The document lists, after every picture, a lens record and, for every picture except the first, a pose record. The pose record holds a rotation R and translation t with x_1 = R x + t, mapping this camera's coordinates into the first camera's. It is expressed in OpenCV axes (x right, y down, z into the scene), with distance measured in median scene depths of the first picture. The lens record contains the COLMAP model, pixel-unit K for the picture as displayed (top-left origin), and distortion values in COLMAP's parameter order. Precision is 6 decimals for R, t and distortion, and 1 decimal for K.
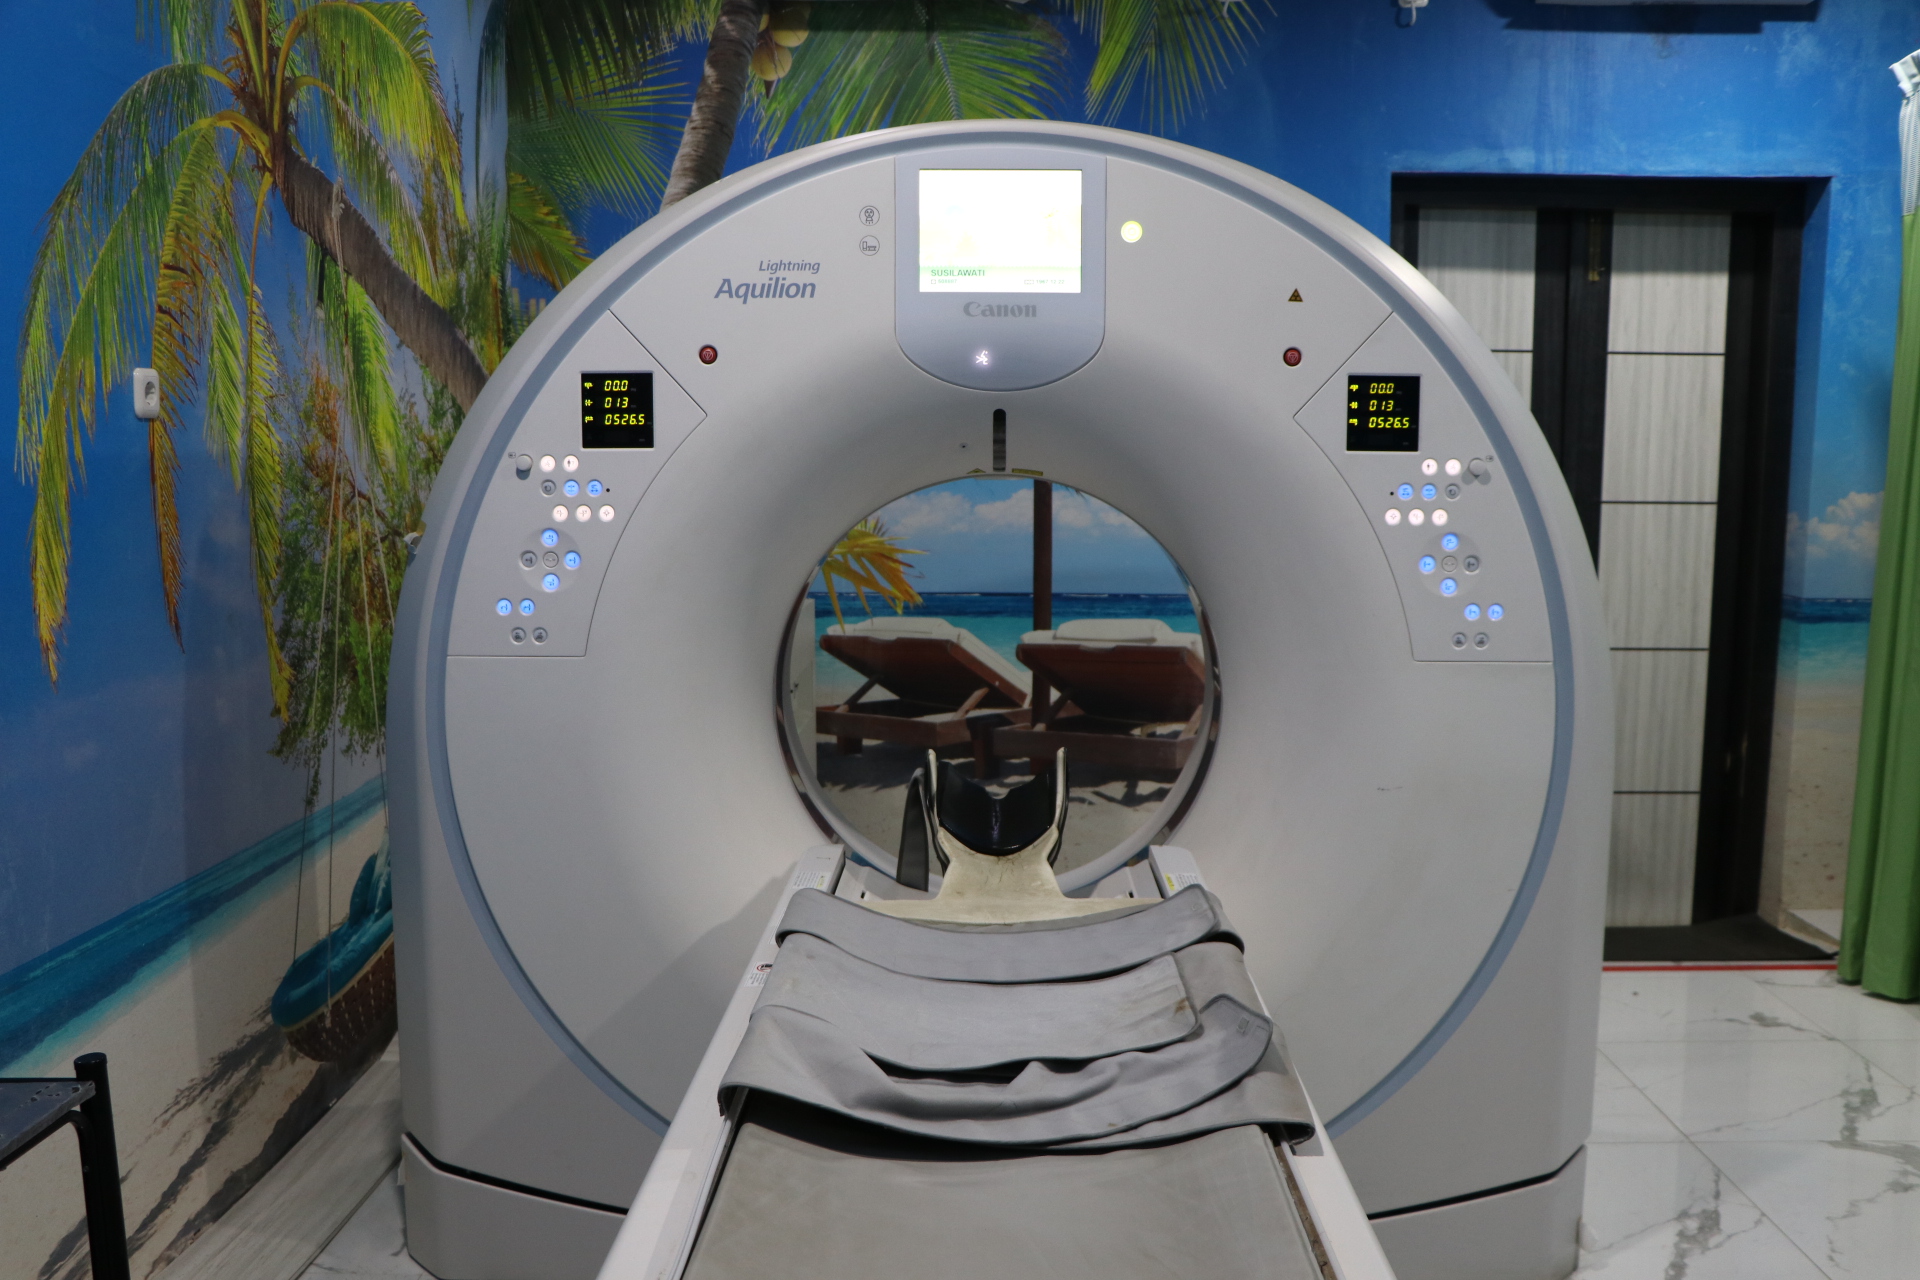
lens RADIAL K [[1726.9, 0, 960.0], [0, 1726.9, 640.0], [0, 0, 1]] dist [-0.167757, 0.193966]
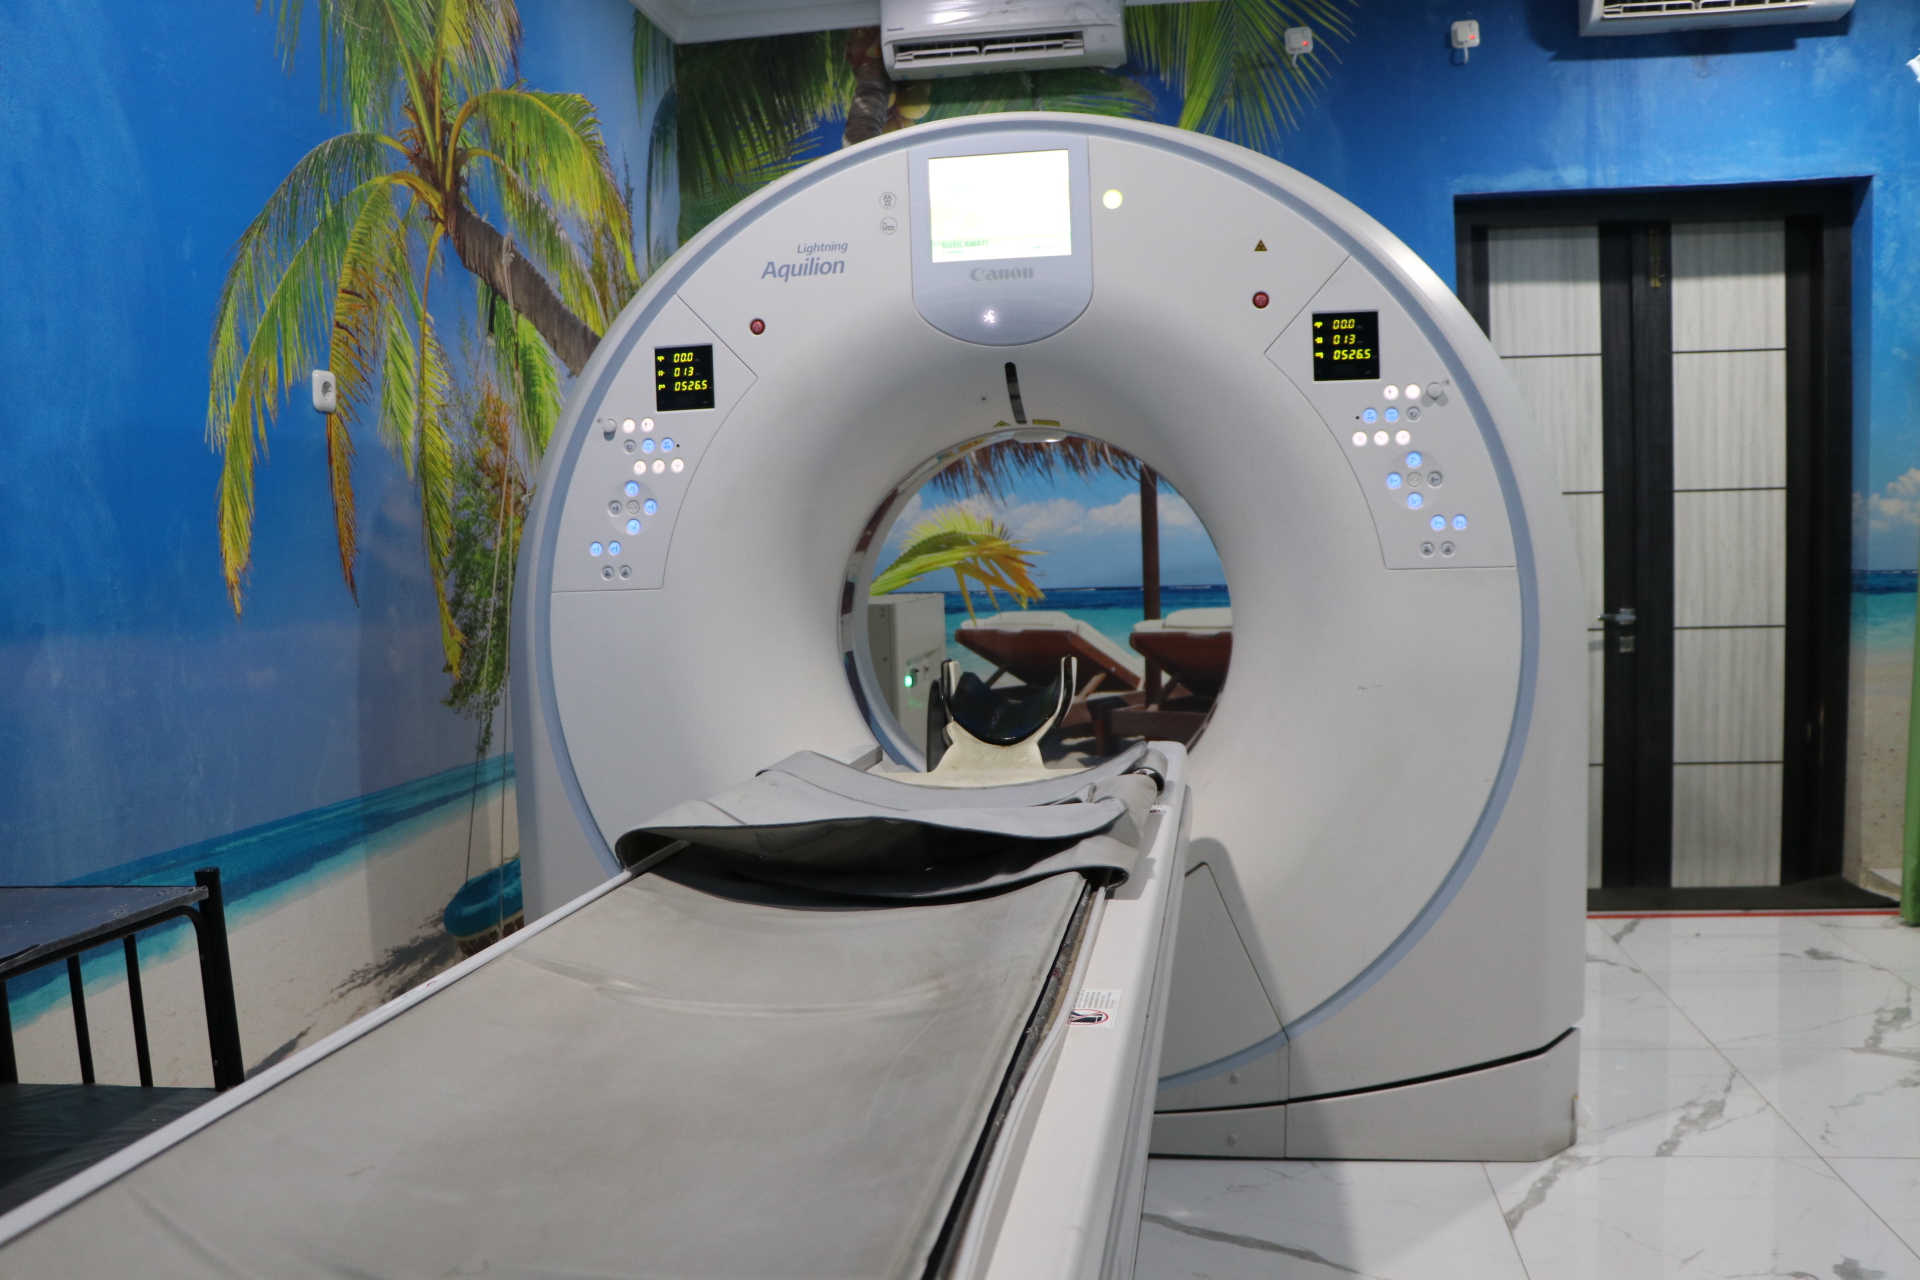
lens RADIAL K [[1561.8, 0, 960.0], [0, 1561.8, 640.0], [0, 0, 1]] dist [-0.191974, 0.149170]
pose [[0.988224, -0.024712, -0.151007, 0.106401], [0.017598, 0.998679, -0.048270, 0.074562], [0.152000, 0.045044, 0.987353, -0.011918]]
